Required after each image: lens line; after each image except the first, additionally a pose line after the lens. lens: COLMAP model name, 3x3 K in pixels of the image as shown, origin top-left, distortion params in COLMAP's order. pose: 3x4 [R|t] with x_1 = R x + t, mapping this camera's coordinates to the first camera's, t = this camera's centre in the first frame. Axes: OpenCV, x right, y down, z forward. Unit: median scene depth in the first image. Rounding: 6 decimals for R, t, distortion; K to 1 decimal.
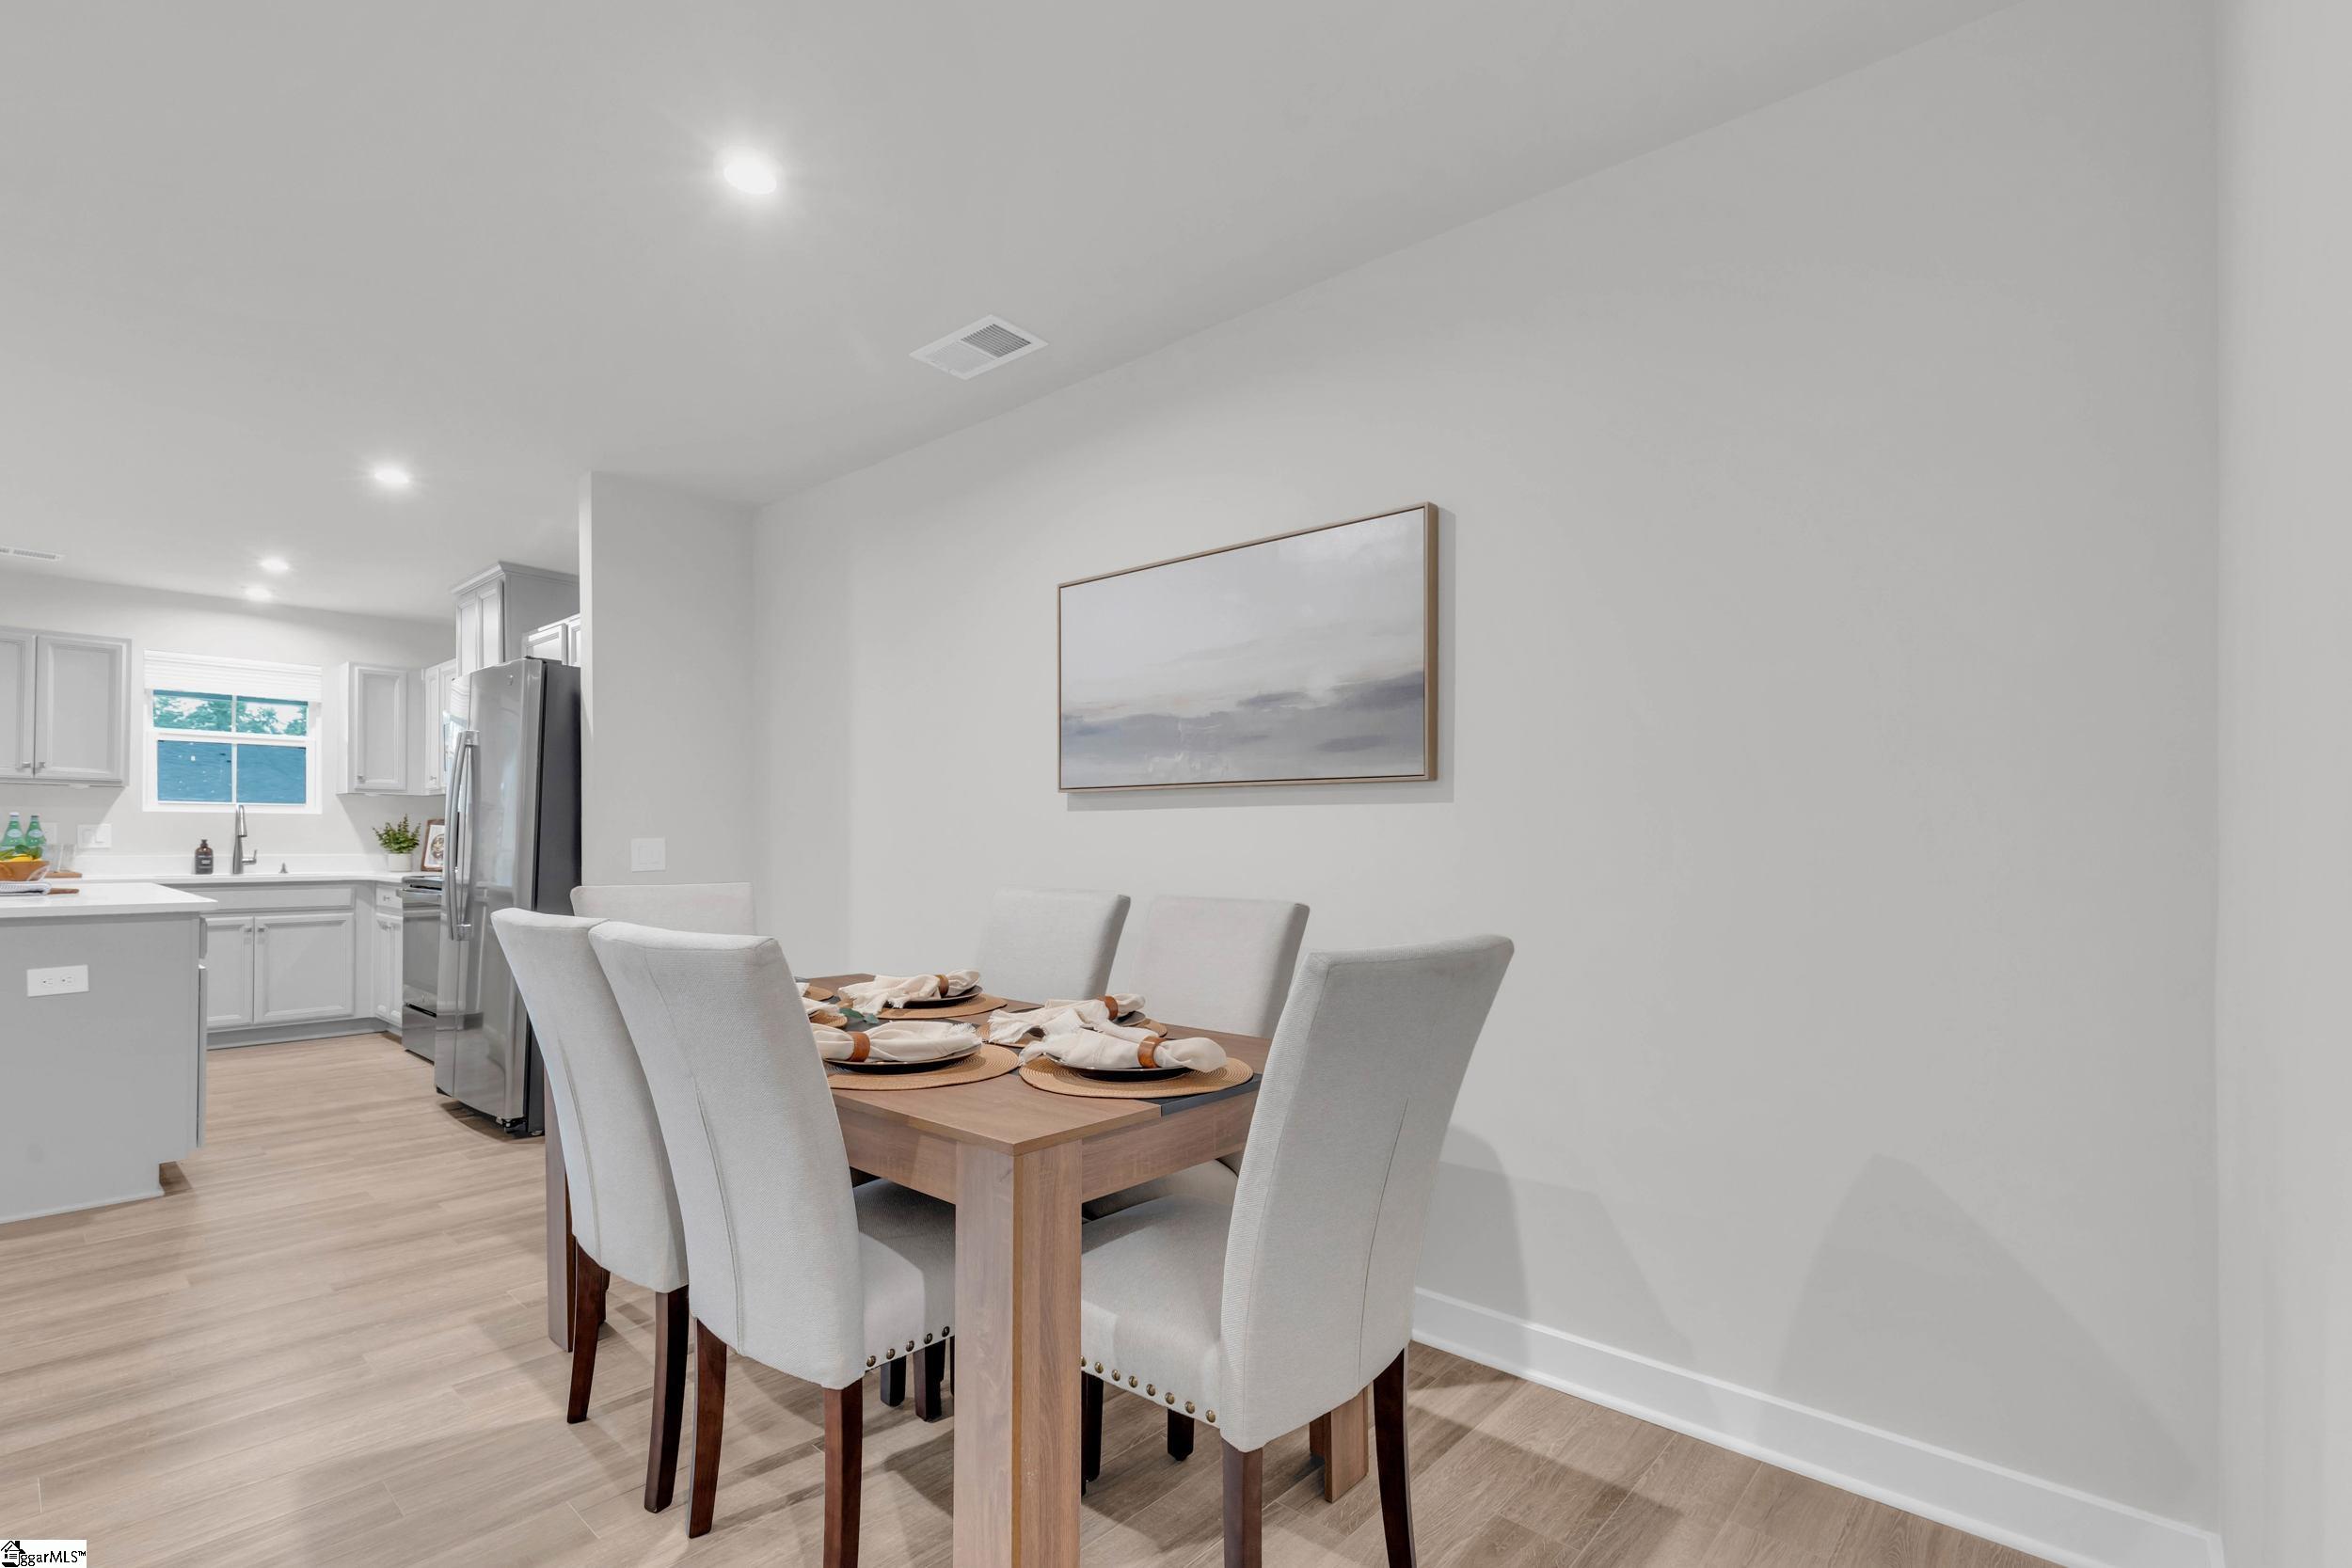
lens RADIAL K [[1076.9, 0, 1163.5], [0, 1076.9, 827.5], [0, 0, 1]] dist [0.000070, -0.000517]
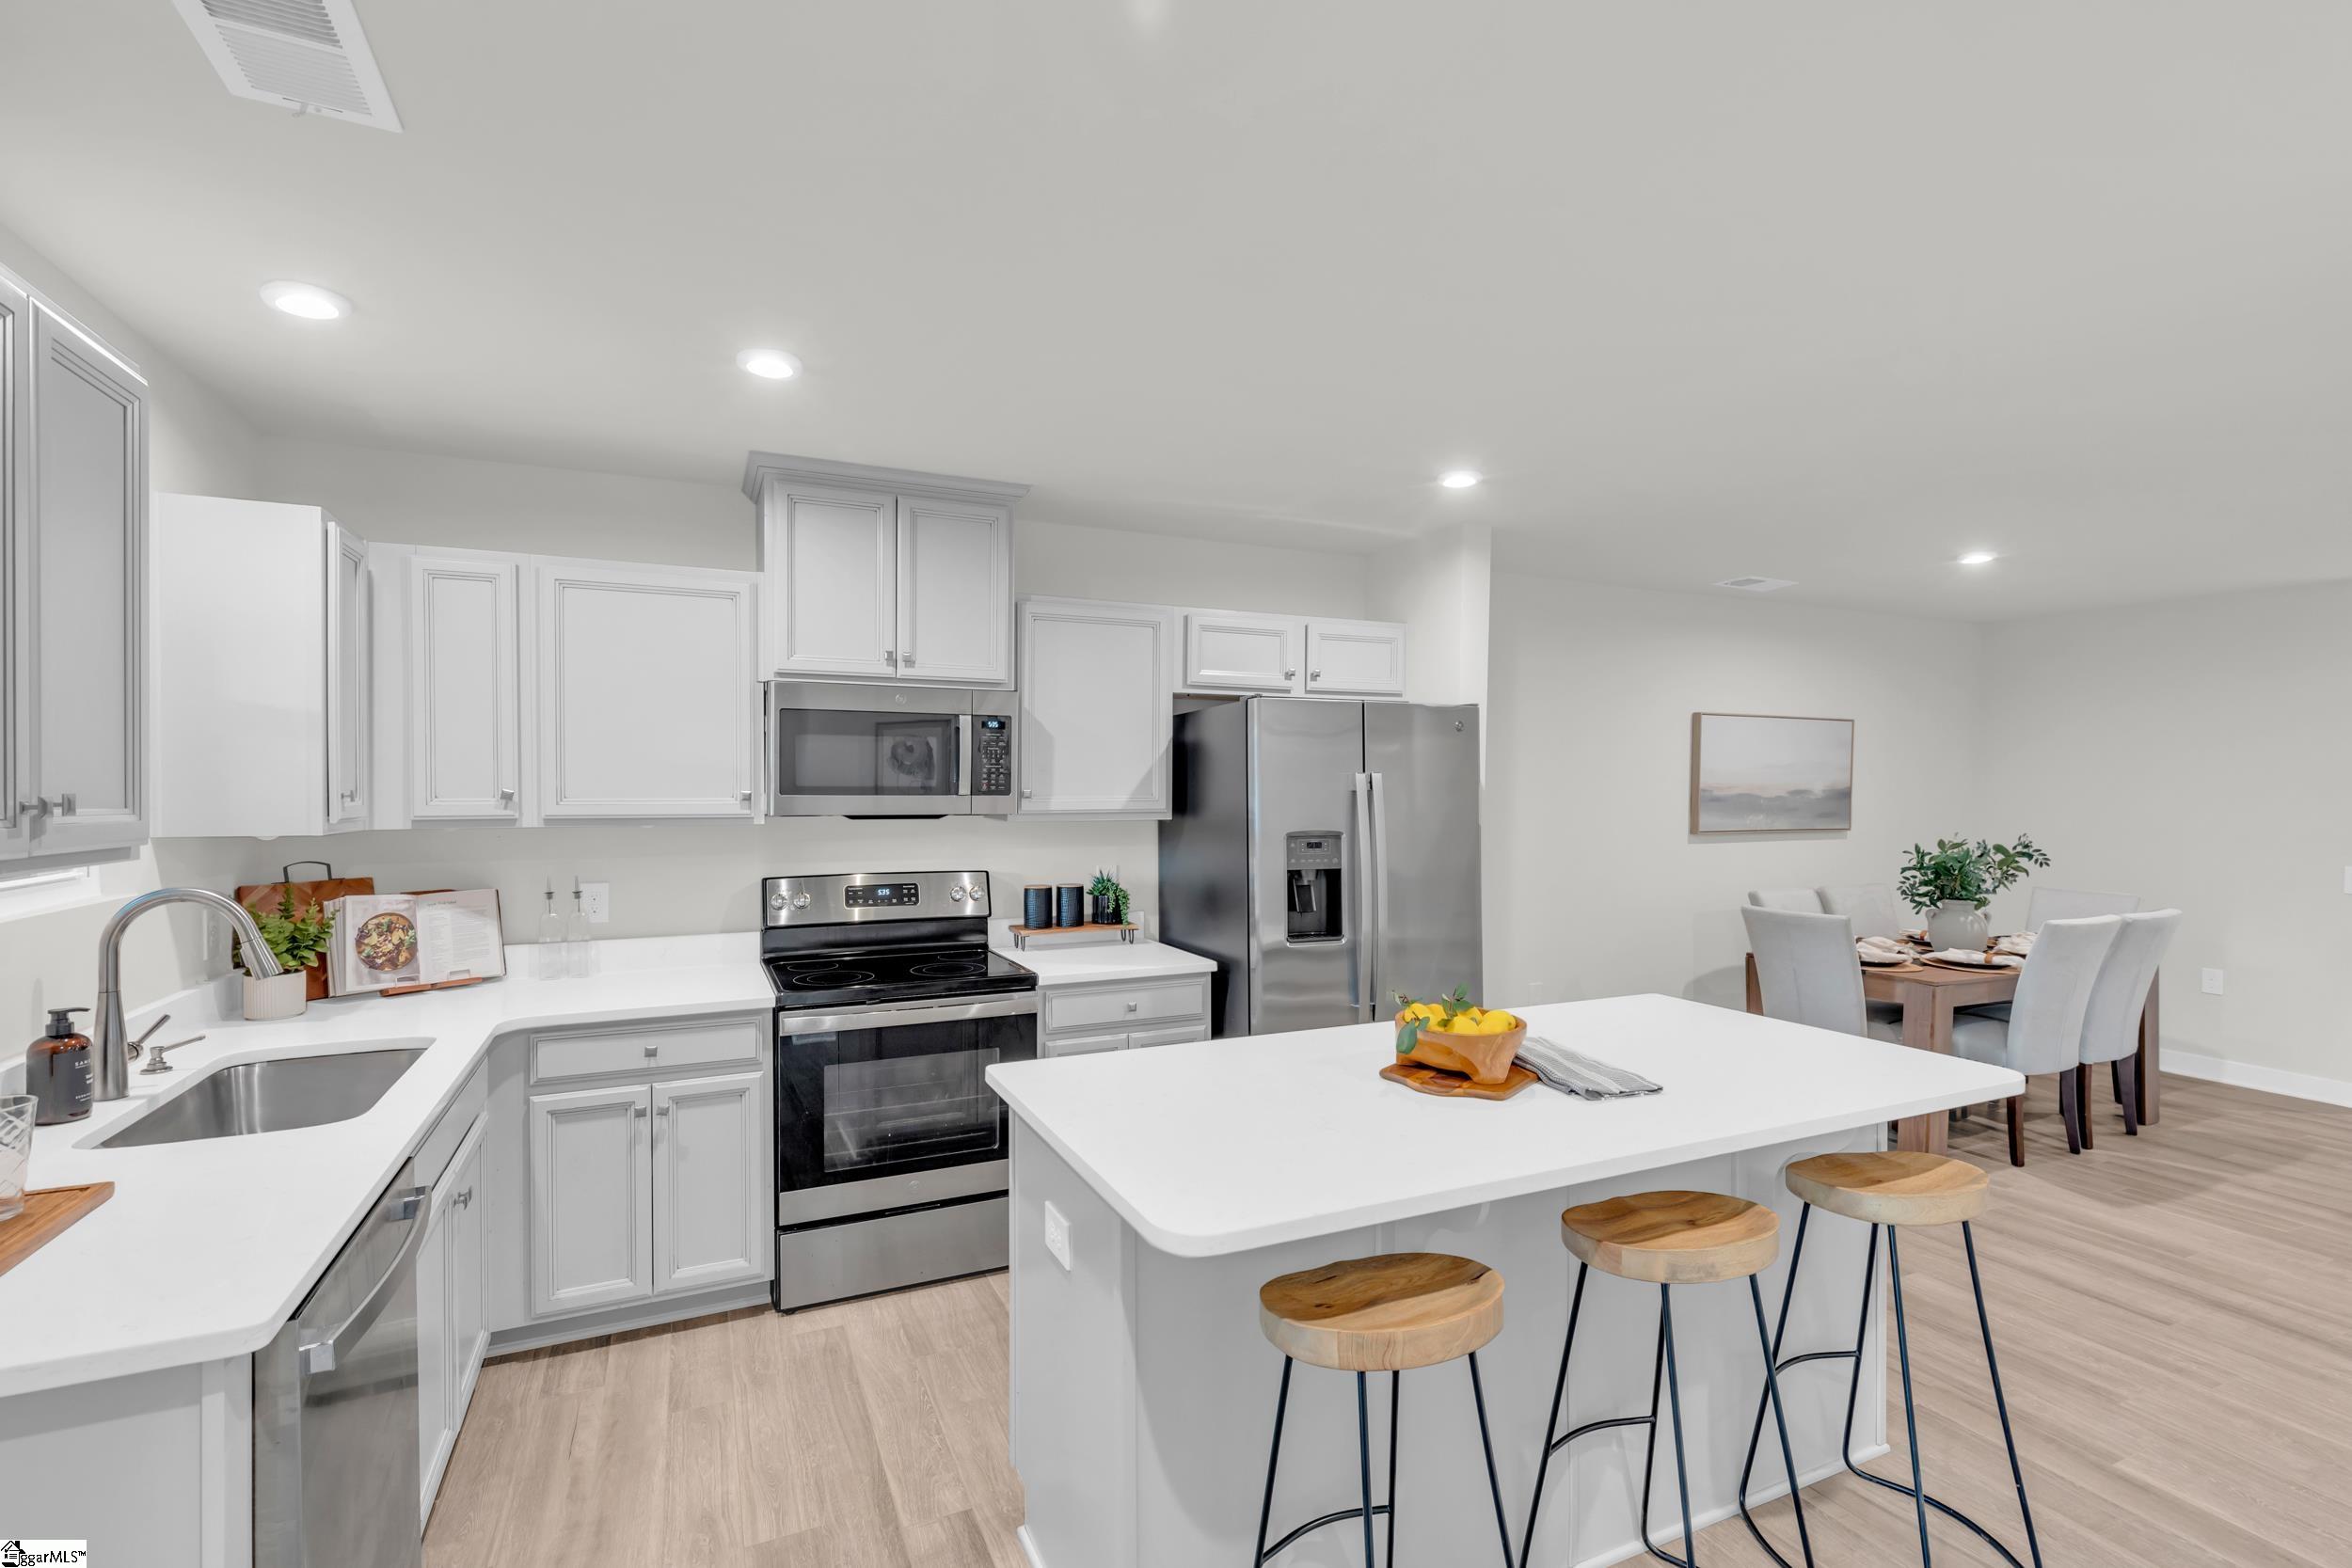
lens RADIAL K [[1076.9, 0, 1172.8], [0, 1076.9, 792.2], [0, 0, 1]] dist [0.000070, -0.000517]
pose [[0.388885, -0.009076, 0.921241, -1.062177], [-0.009888, 0.999853, 0.014024, -0.060513], [-0.921233, -0.014563, 0.388738, 0.582475]]
